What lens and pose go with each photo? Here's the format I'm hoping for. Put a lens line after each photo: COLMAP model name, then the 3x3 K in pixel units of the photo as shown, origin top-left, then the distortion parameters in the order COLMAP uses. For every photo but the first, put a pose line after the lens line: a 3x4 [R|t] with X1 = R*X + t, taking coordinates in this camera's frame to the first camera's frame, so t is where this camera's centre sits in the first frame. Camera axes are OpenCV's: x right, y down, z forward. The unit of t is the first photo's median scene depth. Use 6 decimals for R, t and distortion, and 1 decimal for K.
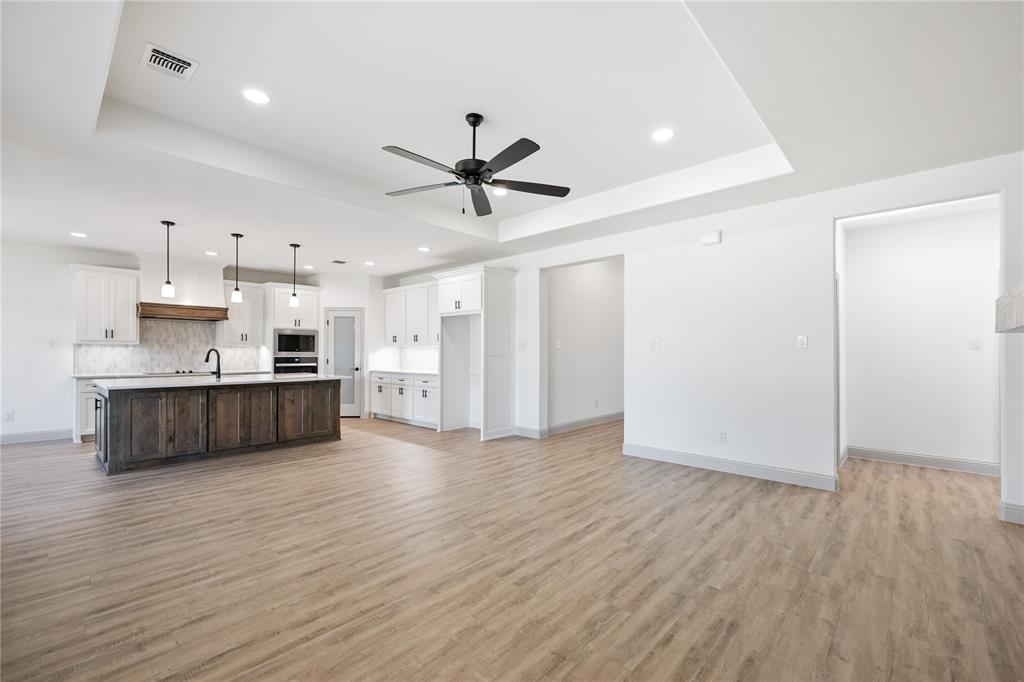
lens RADIAL K [[433.0, 0, 514.4], [0, 433.0, 351.8], [0, 0, 1]] dist [0.012061, -0.009703]
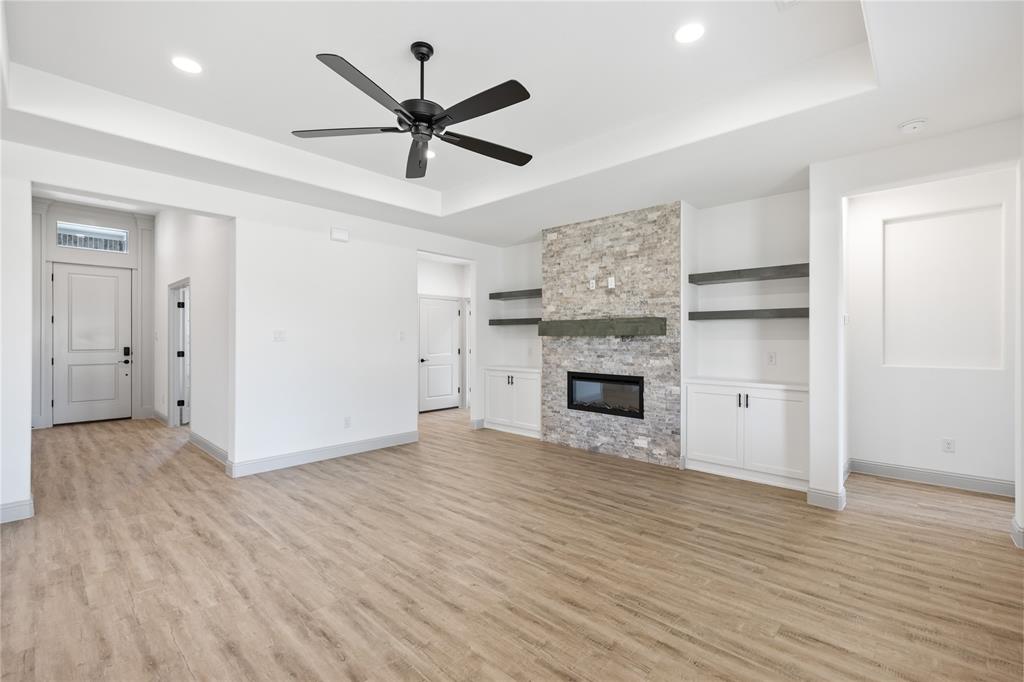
lens RADIAL K [[447.9, 0, 509.2], [0, 447.9, 339.4], [0, 0, 1]] dist [0.000169, -0.000343]
pose [[0.004718, -0.003215, 0.999984, -0.543798], [-0.005367, 0.999980, 0.003241, -0.015251], [-0.999974, -0.005383, 0.004700, 0.507065]]
